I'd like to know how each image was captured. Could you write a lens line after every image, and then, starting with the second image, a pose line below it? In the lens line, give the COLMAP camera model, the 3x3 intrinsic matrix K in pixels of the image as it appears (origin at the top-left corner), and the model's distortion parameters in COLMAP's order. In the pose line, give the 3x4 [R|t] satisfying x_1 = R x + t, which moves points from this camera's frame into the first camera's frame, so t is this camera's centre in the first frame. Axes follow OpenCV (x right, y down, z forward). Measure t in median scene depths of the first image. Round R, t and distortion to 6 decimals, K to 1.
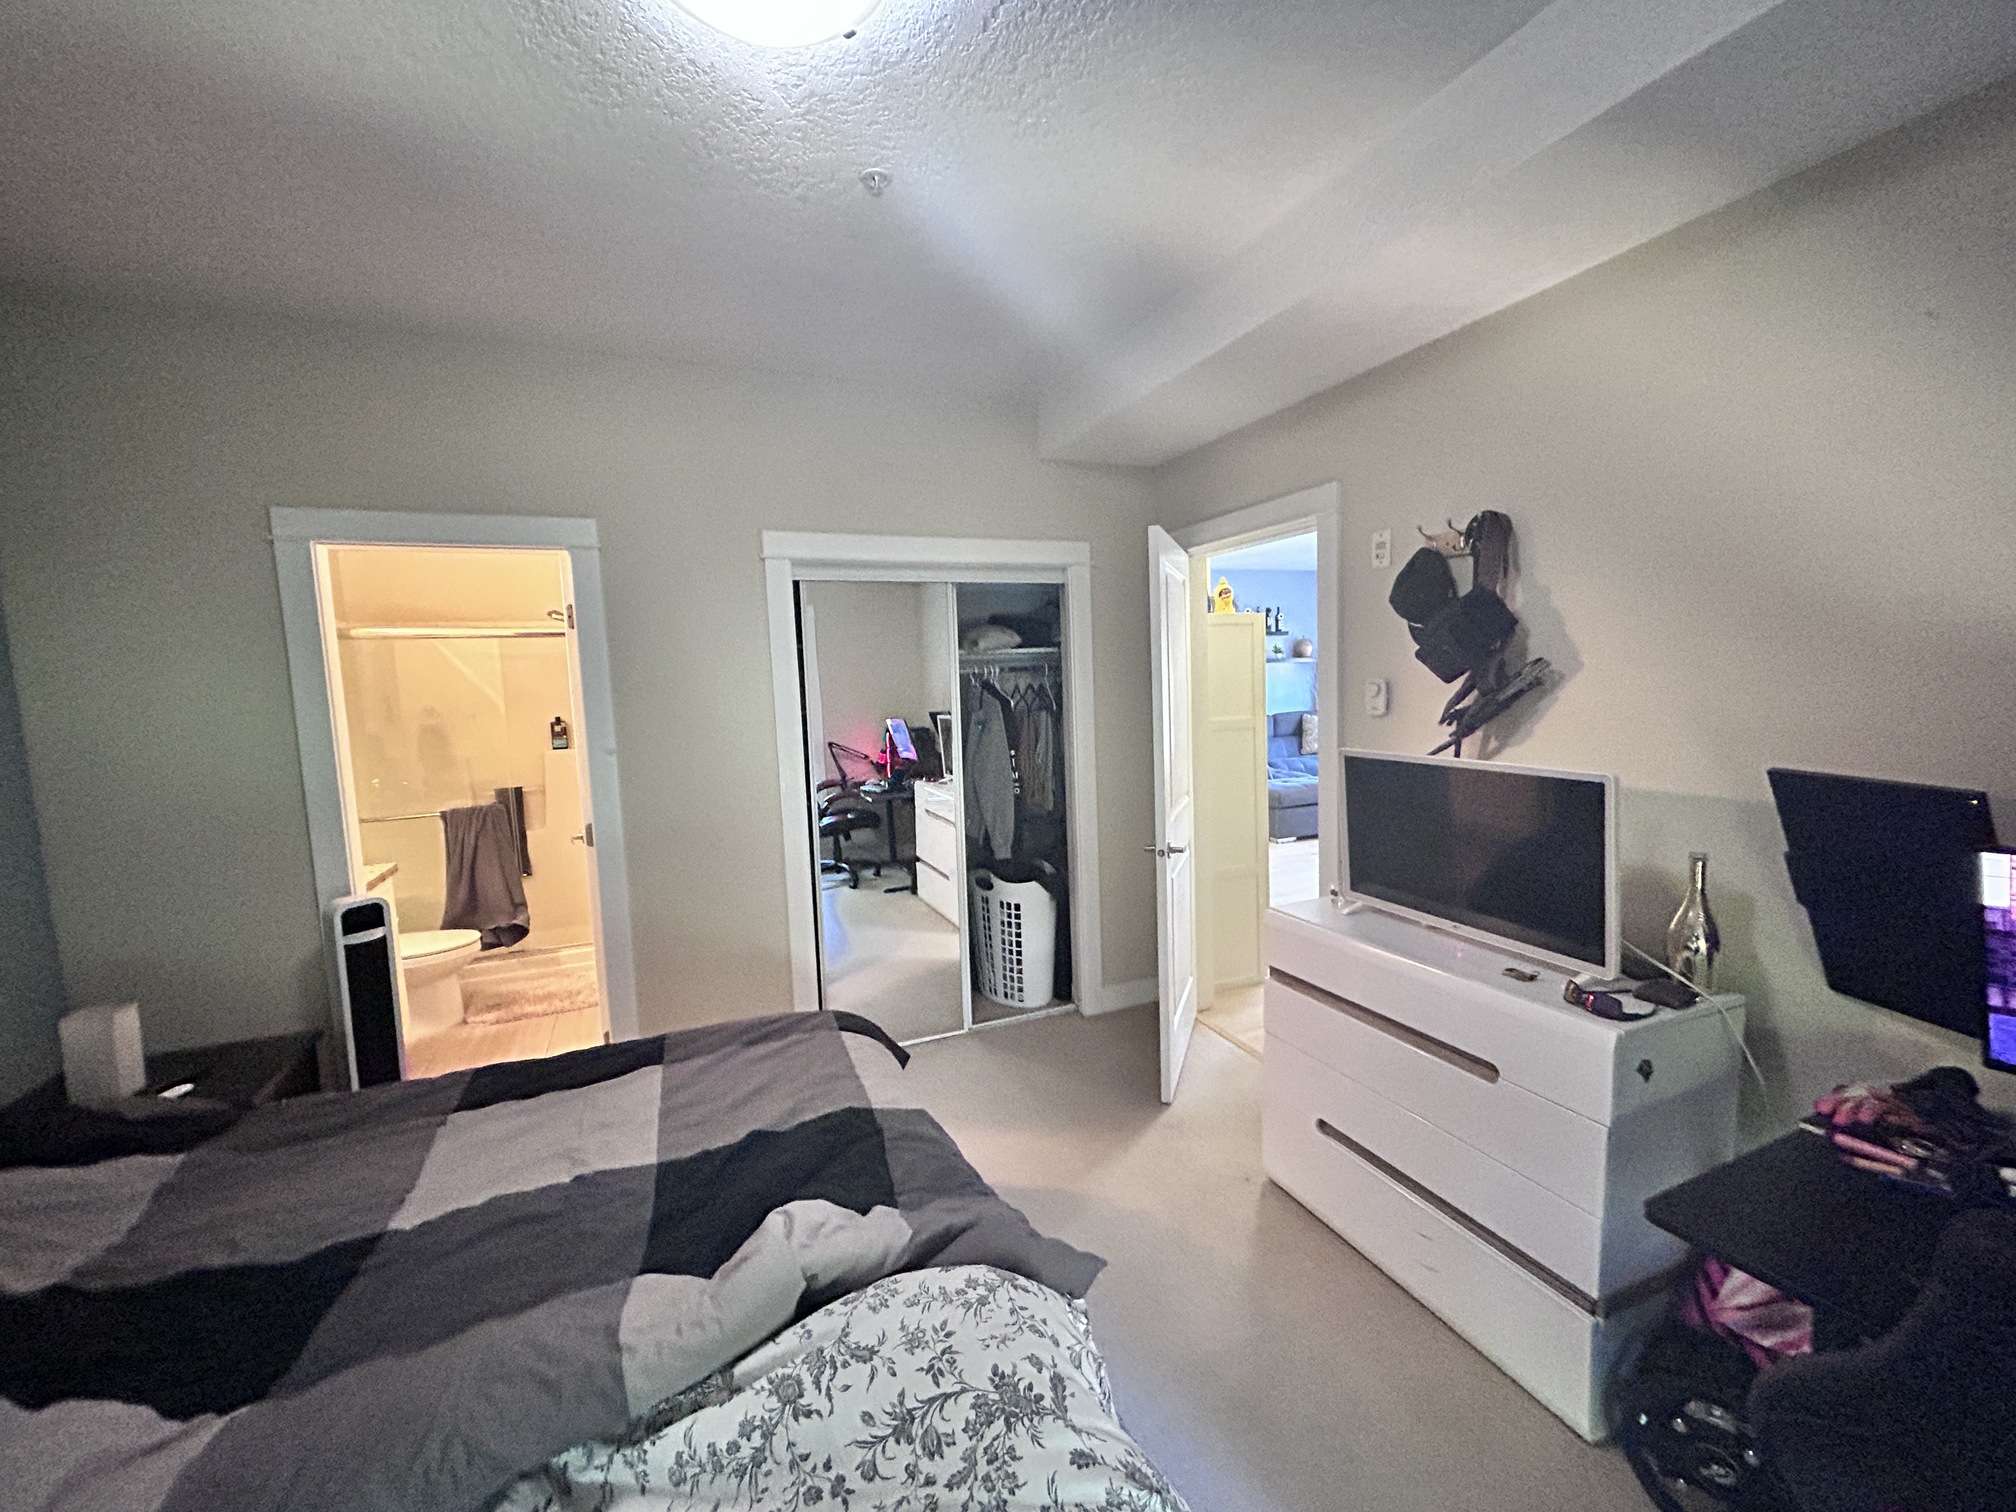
lens RADIAL K [[811.7, 0, 1008.0], [0, 811.7, 756.0], [0, 0, 1]] dist [-0.006355, 0.000147]
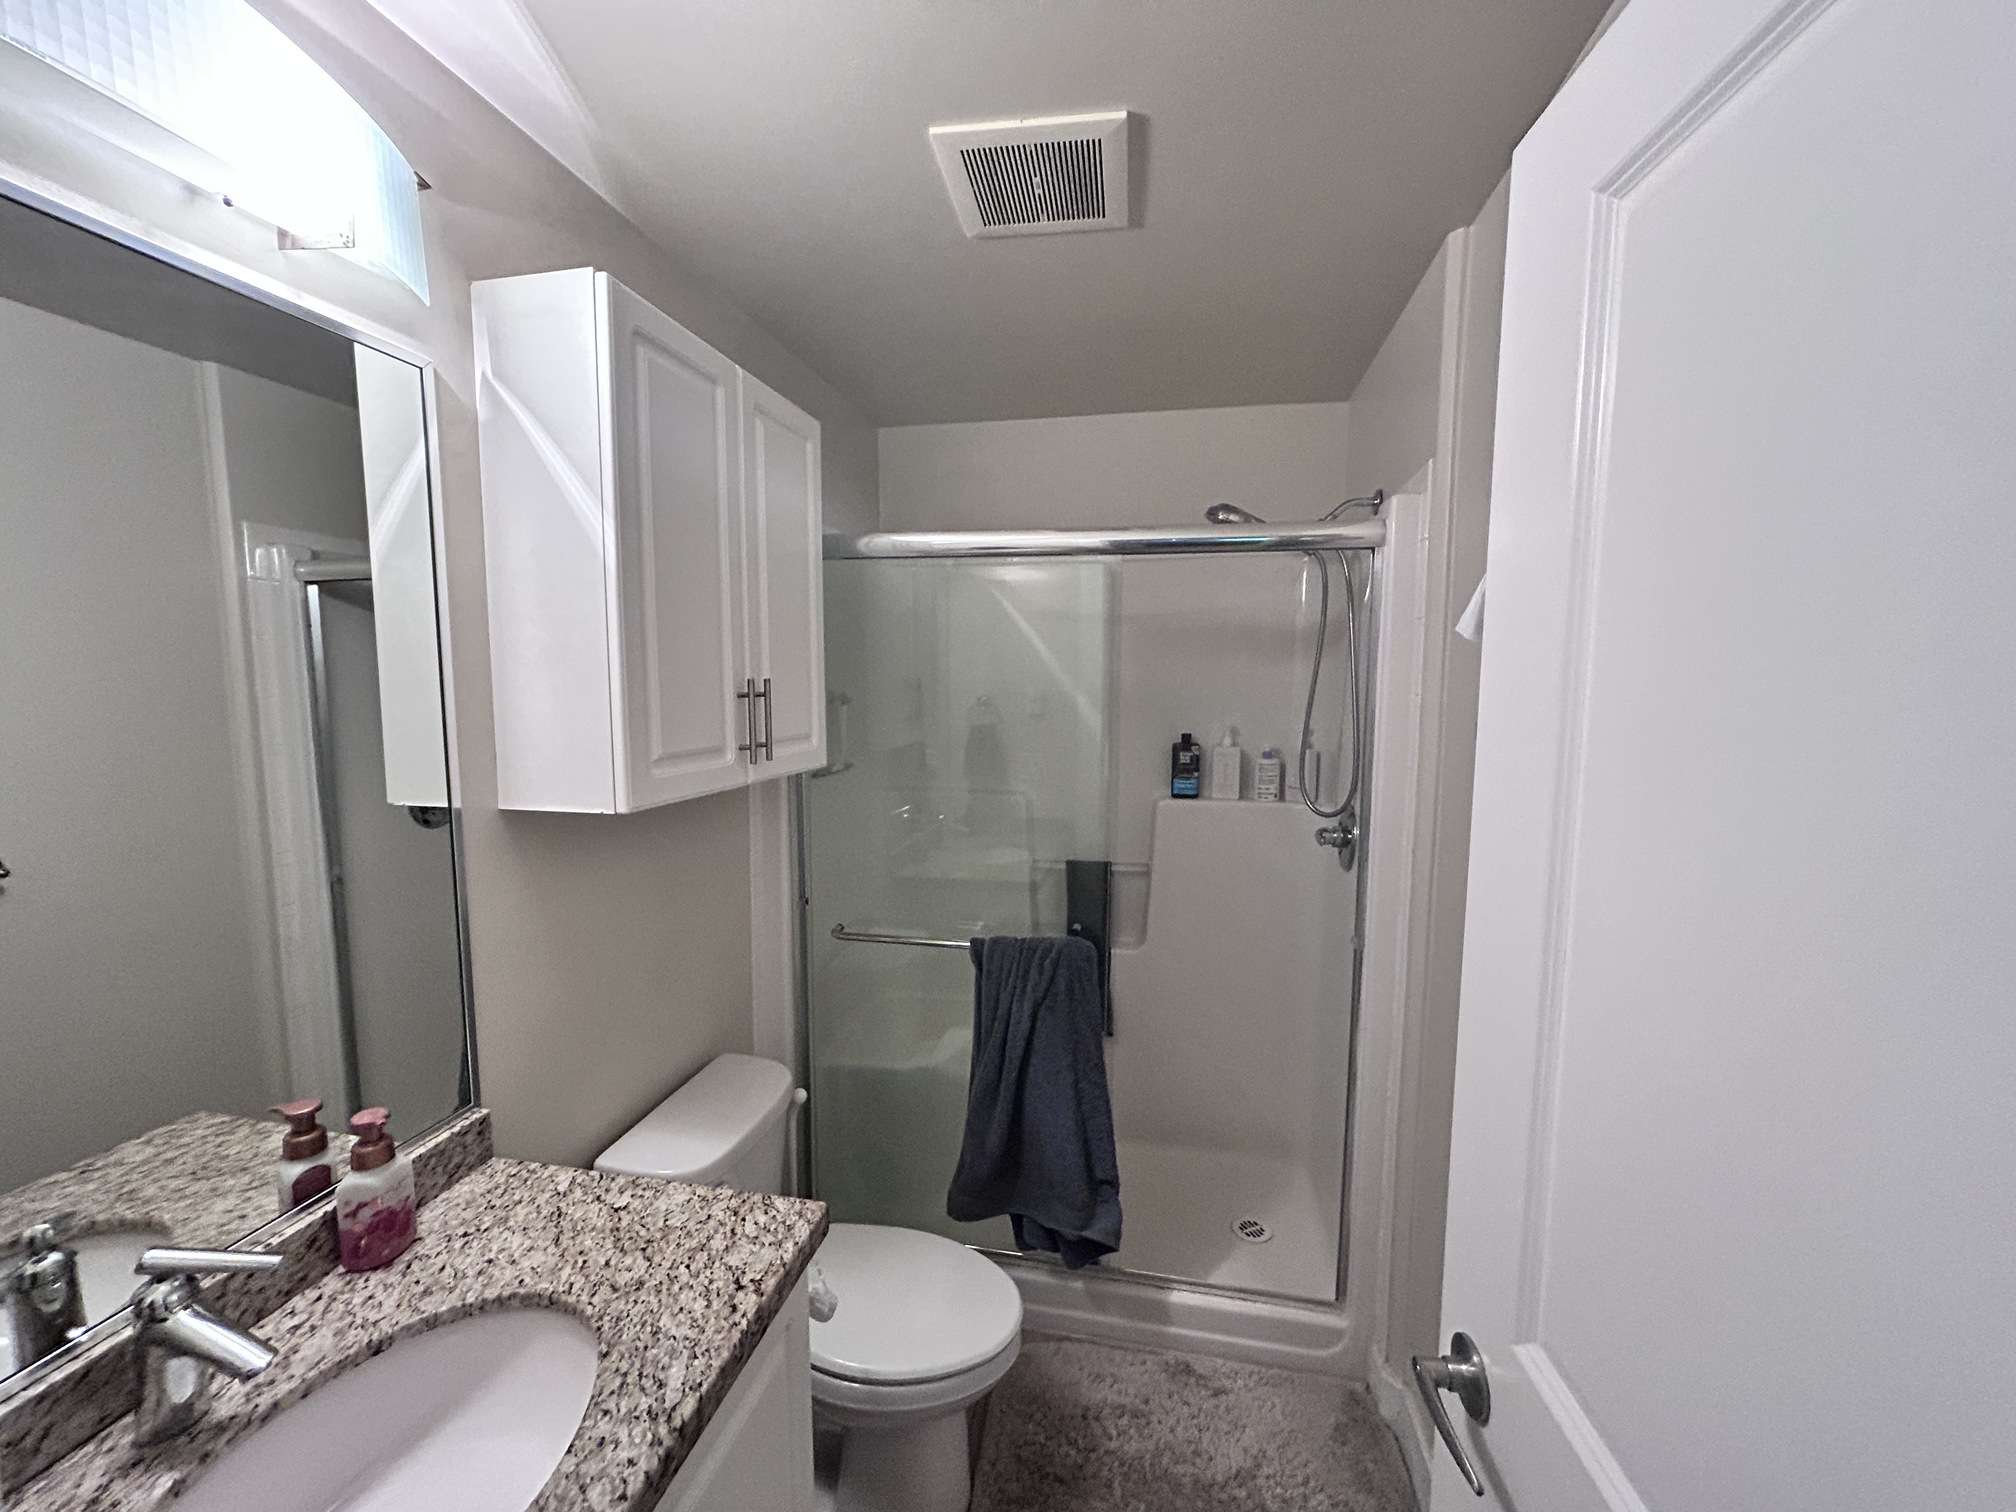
lens RADIAL K [[811.7, 0, 1008.0], [0, 811.7, 756.0], [0, 0, 1]] dist [-0.006355, 0.000147]
pose [[0.817313, 0.098103, -0.567781, -0.404378], [-0.089002, 0.995067, 0.043814, -0.053166], [0.569279, 0.014724, 0.822013, 0.588191]]
